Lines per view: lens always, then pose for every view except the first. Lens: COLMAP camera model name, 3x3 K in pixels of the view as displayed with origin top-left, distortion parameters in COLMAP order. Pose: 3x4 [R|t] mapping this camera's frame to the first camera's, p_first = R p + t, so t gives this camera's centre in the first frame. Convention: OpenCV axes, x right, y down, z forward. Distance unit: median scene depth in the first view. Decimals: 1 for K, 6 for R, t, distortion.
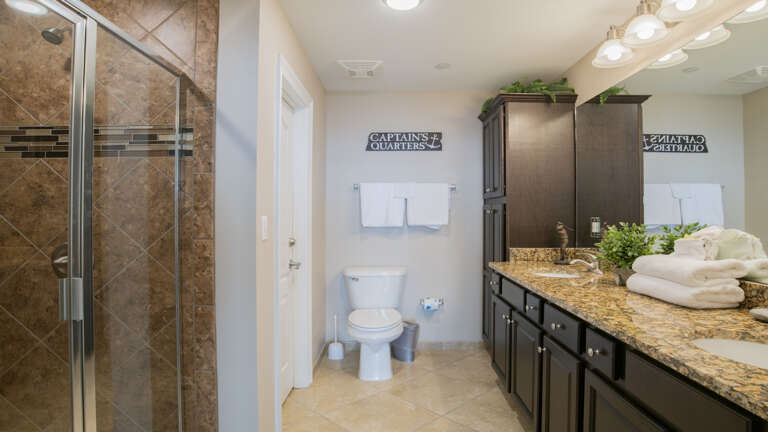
lens RADIAL K [[429.9, 0, 383.4], [0, 429.9, 215.7], [0, 0, 1]] dist [-0.006555, 0.003713]
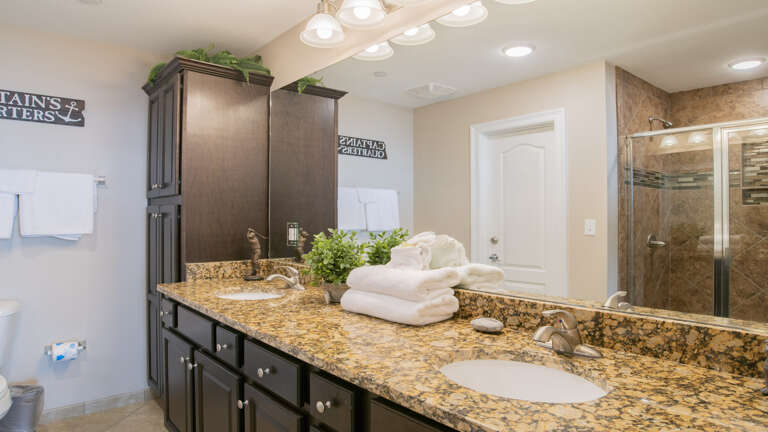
lens RADIAL K [[448.8, 0, 390.9], [0, 448.8, 213.3], [0, 0, 1]] dist [-0.059916, 0.017659]
pose [[0.733799, 0.007686, 0.679323, 0.030035], [0.002071, 0.999906, -0.013551, -0.002191], [-0.679363, 0.011351, 0.733714, 0.204847]]
